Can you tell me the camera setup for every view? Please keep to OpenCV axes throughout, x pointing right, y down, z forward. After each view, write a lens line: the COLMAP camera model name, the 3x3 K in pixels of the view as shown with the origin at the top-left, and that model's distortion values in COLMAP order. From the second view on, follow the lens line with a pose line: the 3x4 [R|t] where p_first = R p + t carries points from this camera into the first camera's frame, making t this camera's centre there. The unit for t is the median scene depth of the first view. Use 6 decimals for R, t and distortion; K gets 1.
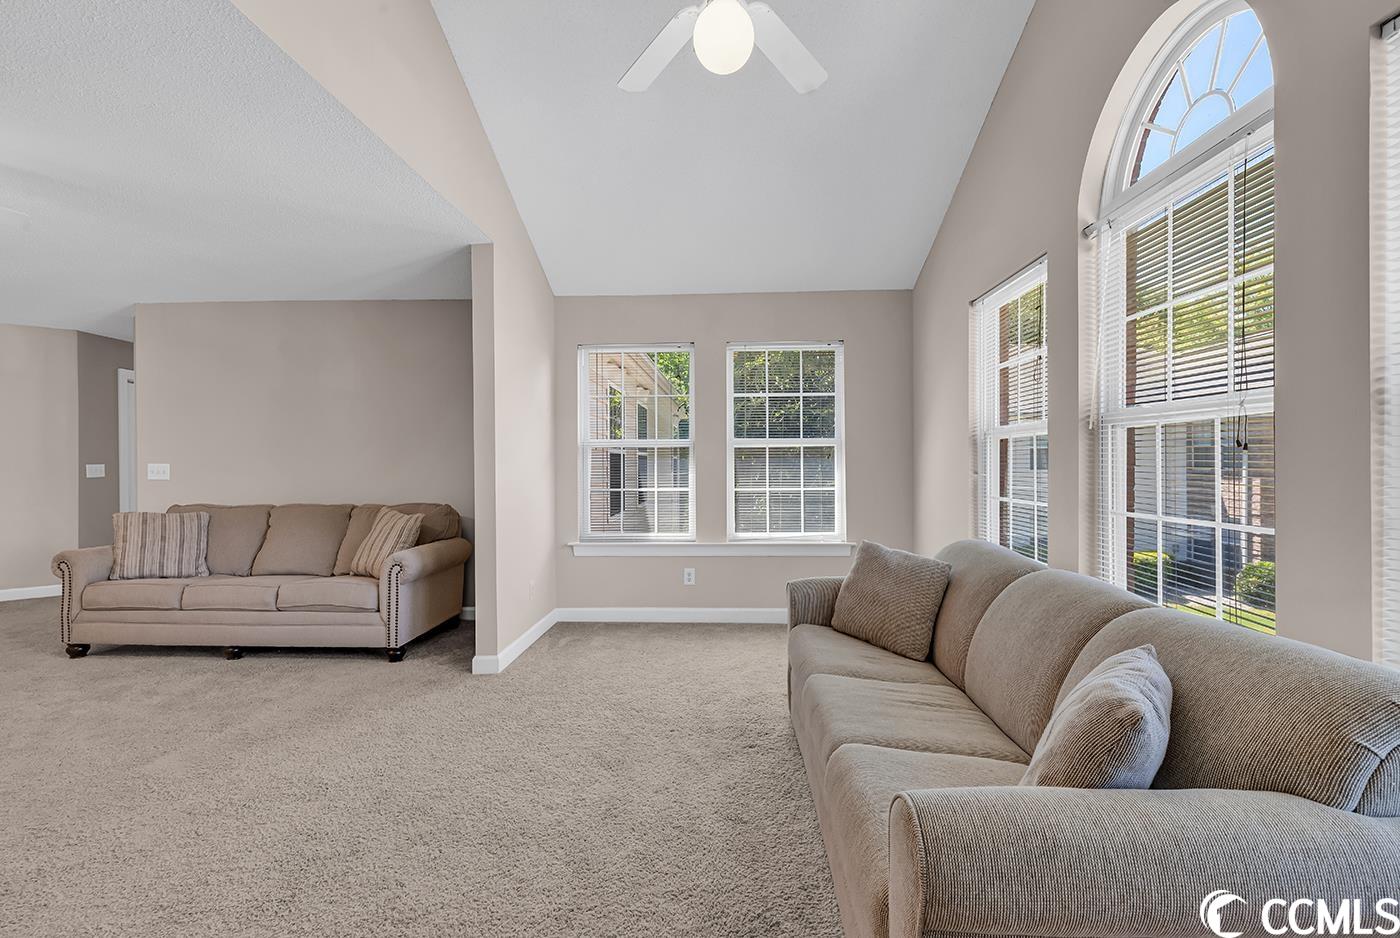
lens RADIAL K [[624.7, 0, 698.7], [0, 624.7, 463.8], [0, 0, 1]] dist [0.008252, -0.001549]
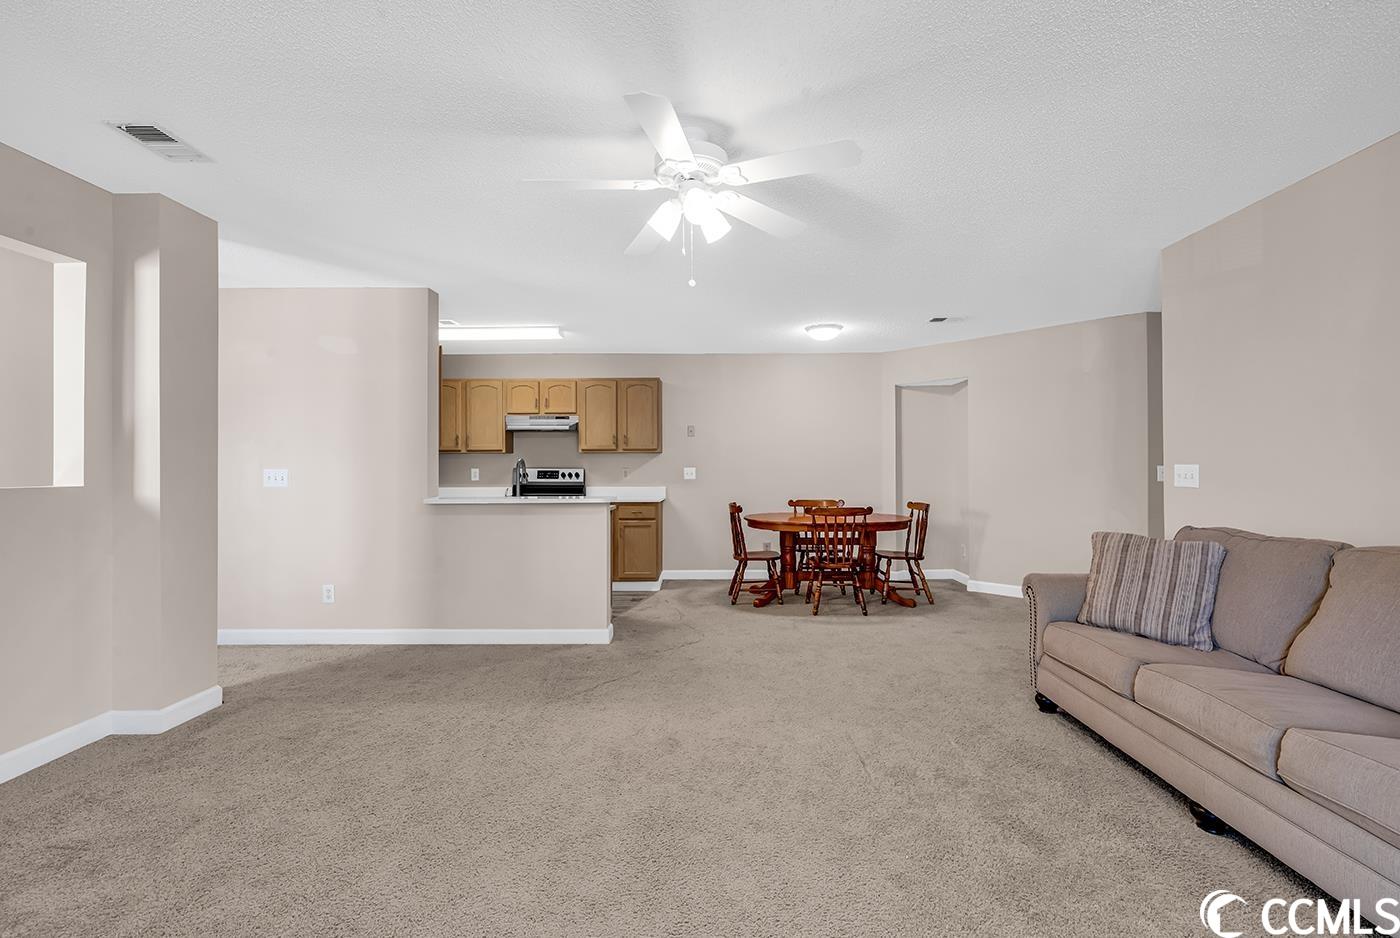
lens RADIAL K [[631.4, 0, 701.5], [0, 631.4, 460.1], [0, 0, 1]] dist [0.010460, -0.002845]
pose [[0.037421, -0.010347, -0.999246, -0.201497], [0.003003, 0.999943, -0.010242, 0.000801], [0.999295, -0.002617, 0.037450, 0.519021]]
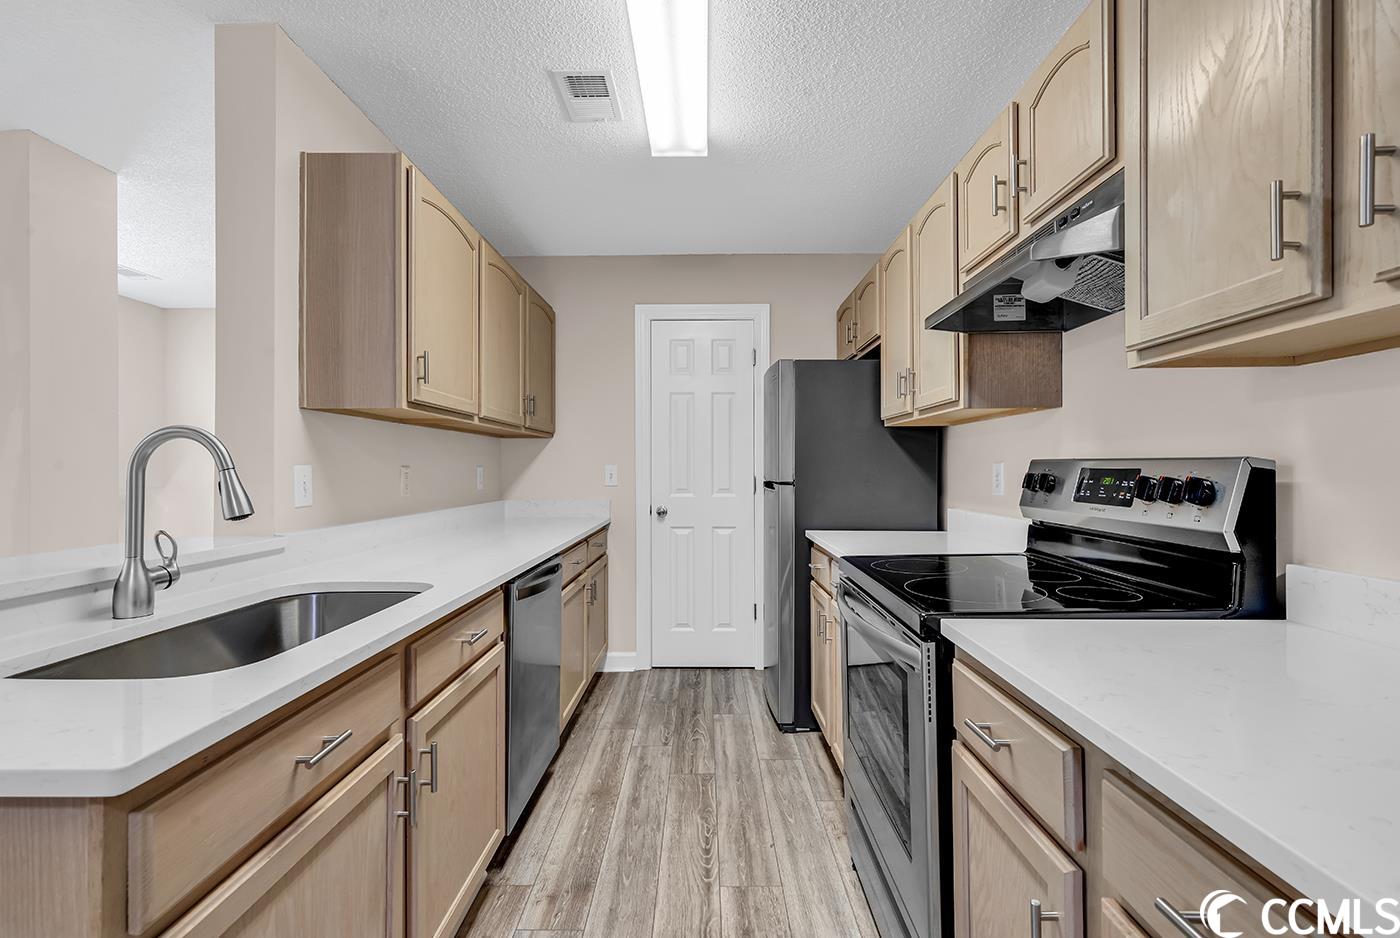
lens RADIAL K [[631.4, 0, 703.9], [0, 631.4, 468.2], [0, 0, 1]] dist [0.010460, -0.002845]
pose [[-0.998886, 0.008507, -0.046406, -1.610621], [0.008557, 0.999963, -0.000884, 0.008626], [0.046397, -0.001280, -0.998922, 0.550630]]
